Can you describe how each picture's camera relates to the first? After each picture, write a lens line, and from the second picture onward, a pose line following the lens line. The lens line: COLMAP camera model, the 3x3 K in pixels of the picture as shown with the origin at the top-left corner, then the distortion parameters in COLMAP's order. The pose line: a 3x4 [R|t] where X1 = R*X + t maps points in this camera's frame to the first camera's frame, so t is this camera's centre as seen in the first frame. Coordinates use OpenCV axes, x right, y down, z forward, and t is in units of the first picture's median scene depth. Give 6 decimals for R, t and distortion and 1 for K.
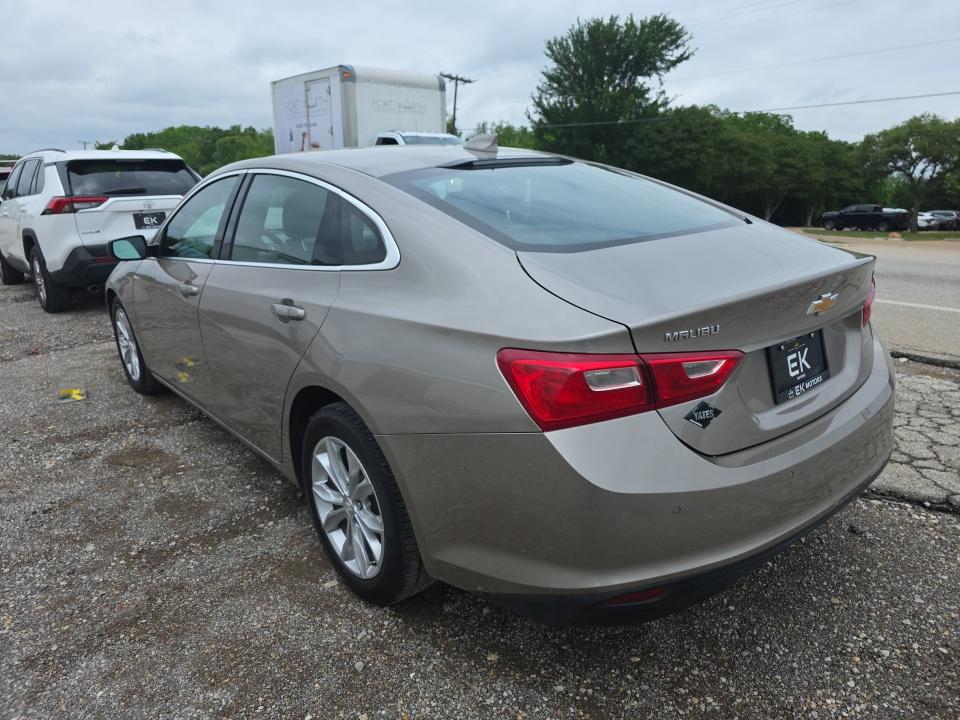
lens RADIAL K [[665.4, 0, 480.0], [0, 665.4, 360.0], [0, 0, 1]] dist [0.003548, -0.002348]
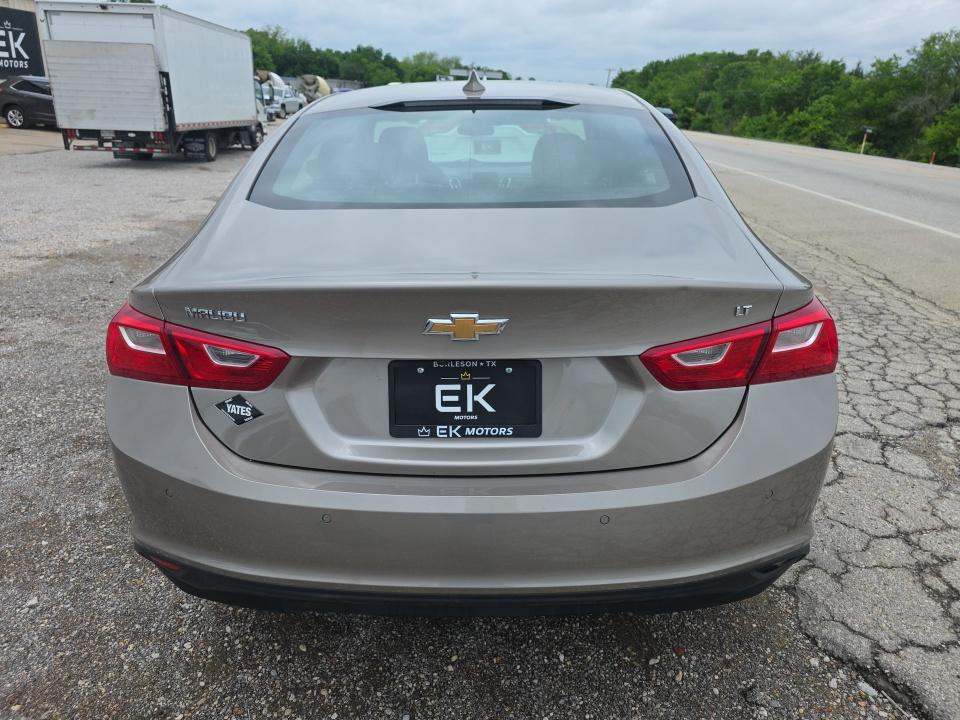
lens RADIAL K [[665.4, 0, 480.0], [0, 665.4, 360.0], [0, 0, 1]] dist [0.003548, -0.002348]
pose [[0.749738, 0.262189, -0.607577, 0.907158], [-0.201540, 0.965011, 0.167738, -0.160083], [0.630298, -0.003308, 0.776346, 0.430200]]
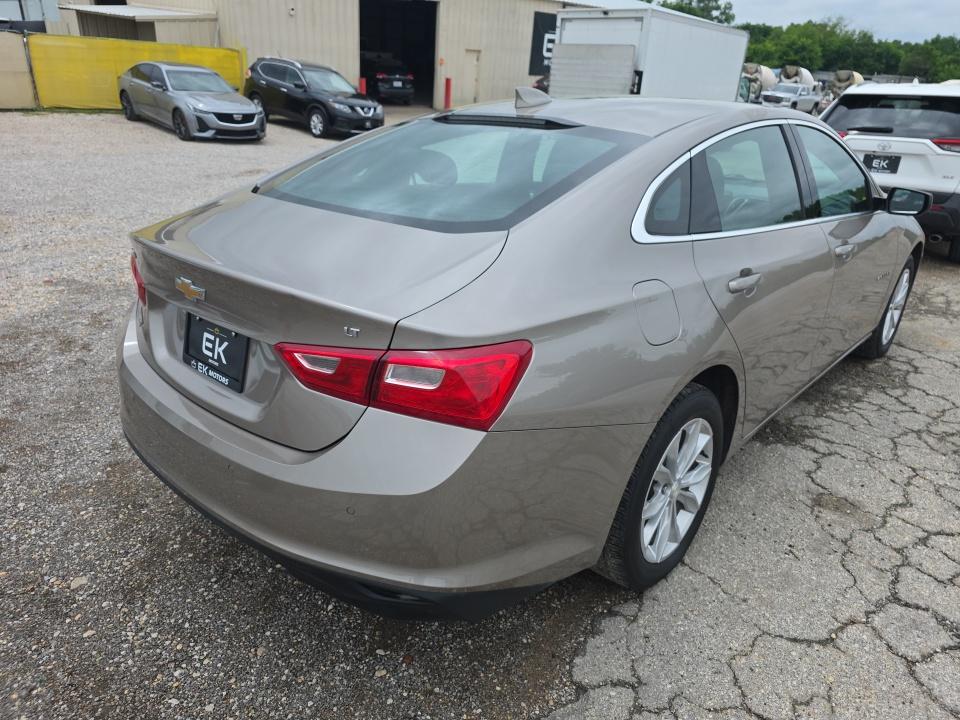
lens RADIAL K [[666.4, 0, 479.1], [0, 666.4, 366.0], [0, 0, 1]] dist [0.002294, -0.001961]
pose [[0.119378, 0.404601, -0.906668, 1.382829], [-0.299723, 0.885280, 0.355592, -0.422565], [0.946528, 0.229300, 0.226951, 1.124924]]
